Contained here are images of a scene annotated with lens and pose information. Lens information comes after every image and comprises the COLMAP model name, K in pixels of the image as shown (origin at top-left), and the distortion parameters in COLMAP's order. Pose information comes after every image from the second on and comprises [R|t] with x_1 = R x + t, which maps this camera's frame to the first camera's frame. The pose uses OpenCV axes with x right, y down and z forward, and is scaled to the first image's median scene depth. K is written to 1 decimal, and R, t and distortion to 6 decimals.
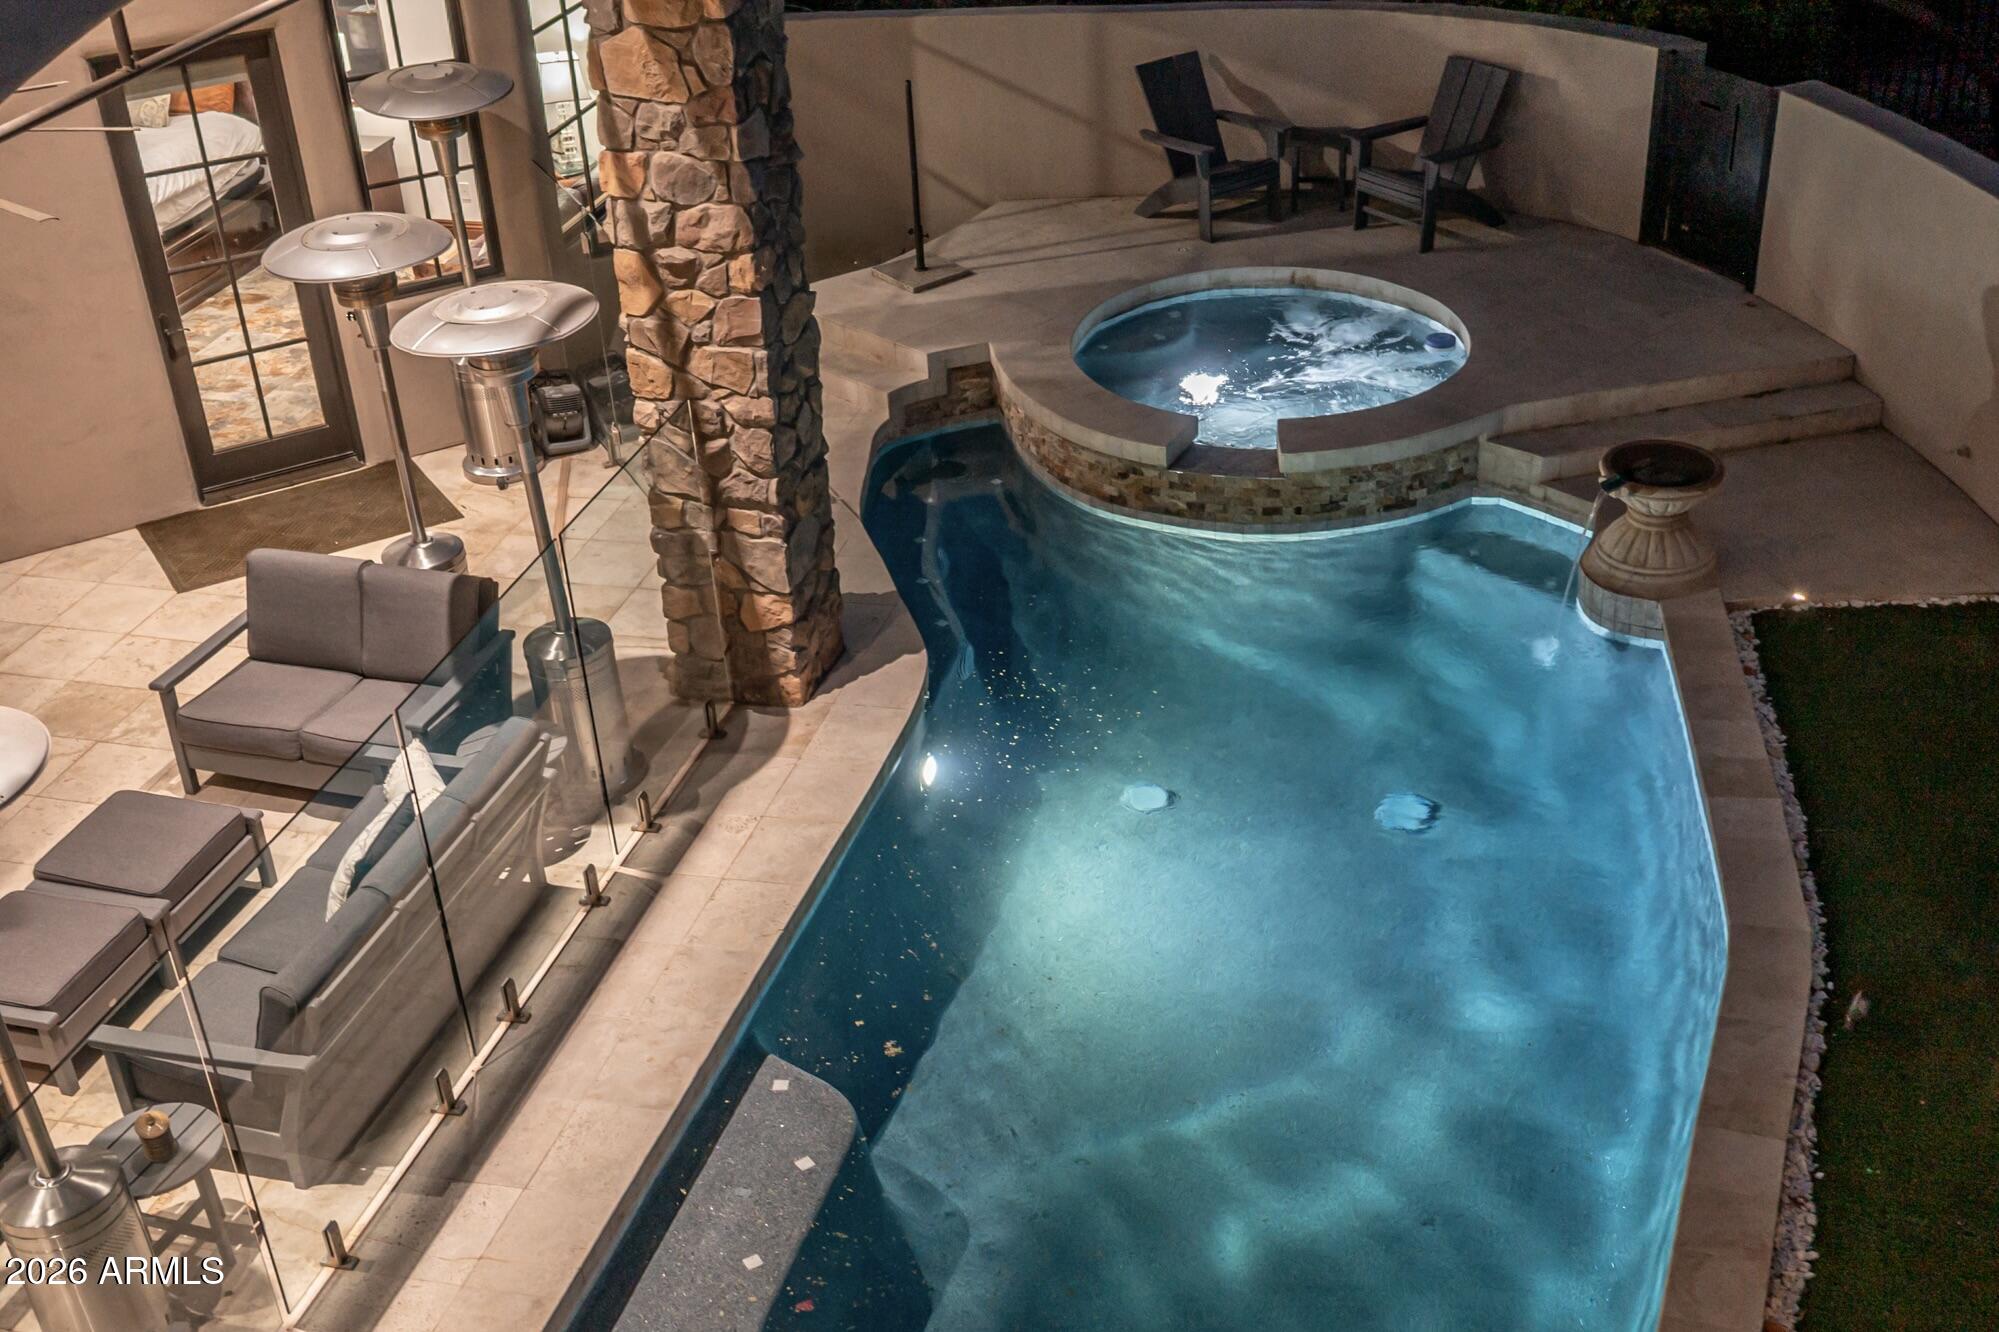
lens RADIAL K [[2324.0, 0, 1129.6], [0, 2324.0, 668.9], [0, 0, 1]] dist [-0.020662, -0.023391]
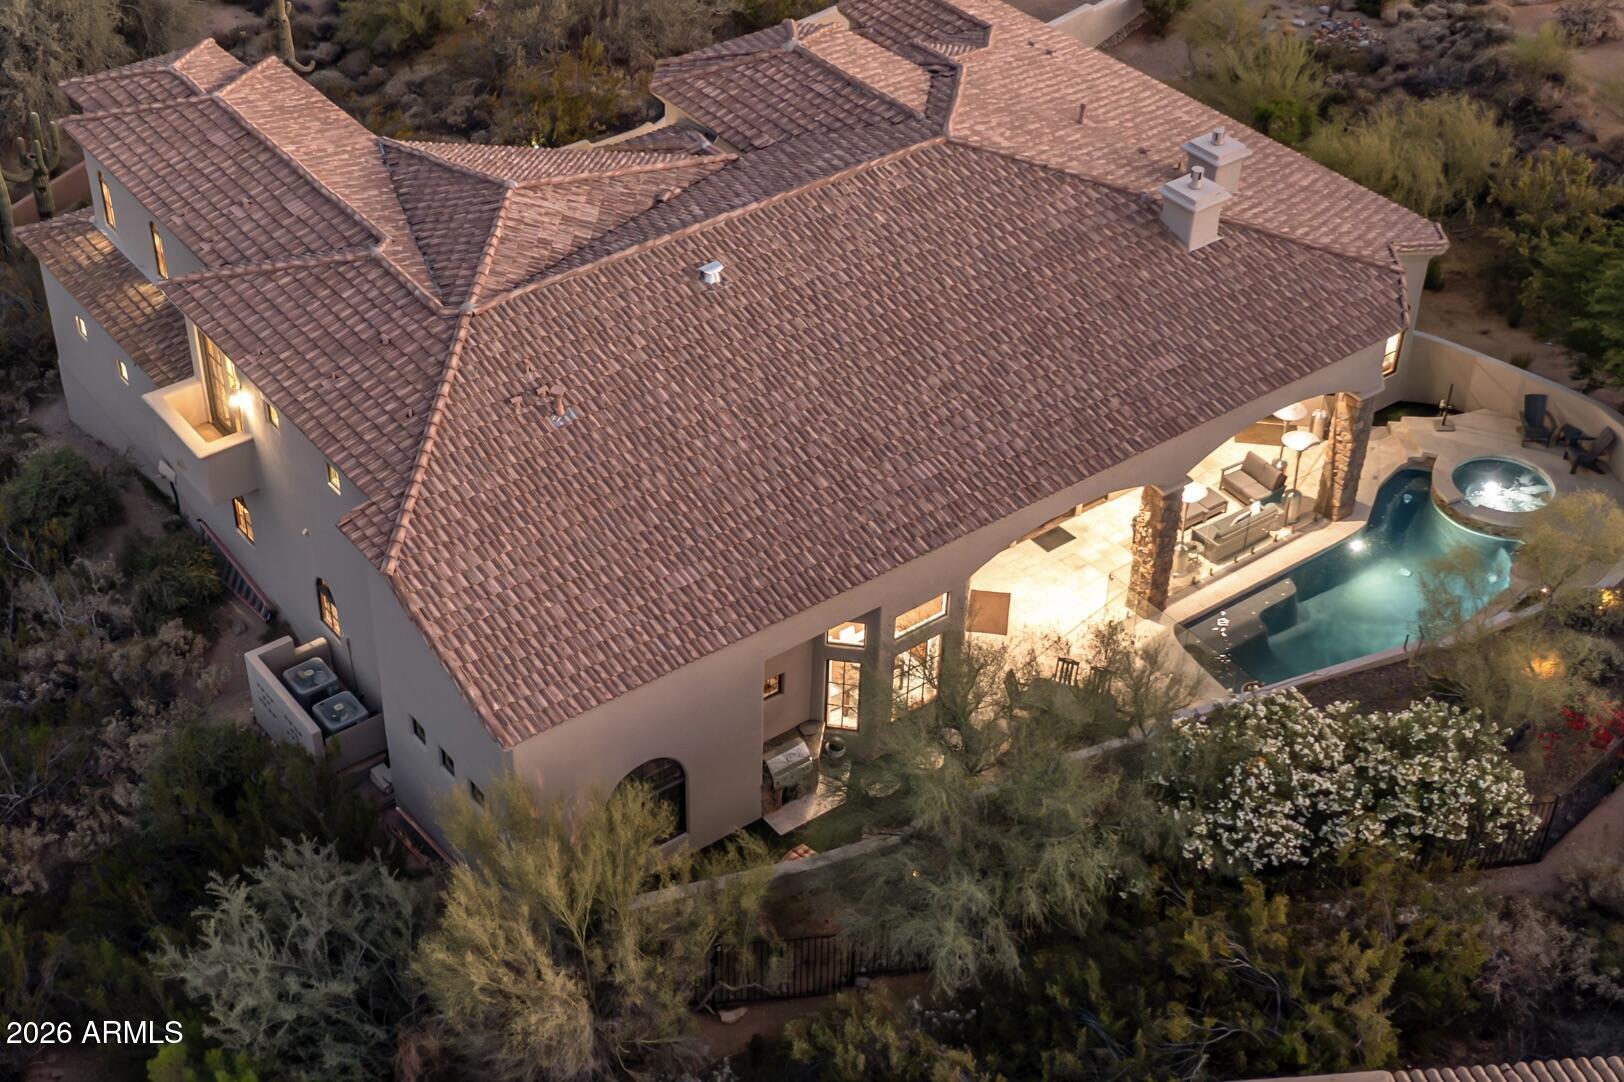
lens RADIAL K [[2365.5, 0, 595.6], [0, 2365.5, 541.9], [0, 0, 1]] dist [-0.008359, 0.017722]
pose [[0.732772, 0.420396, -0.535081, 1.175005], [-0.337004, 0.907333, 0.251349, -0.564270], [0.591163, -0.003857, 0.806543, -3.313542]]
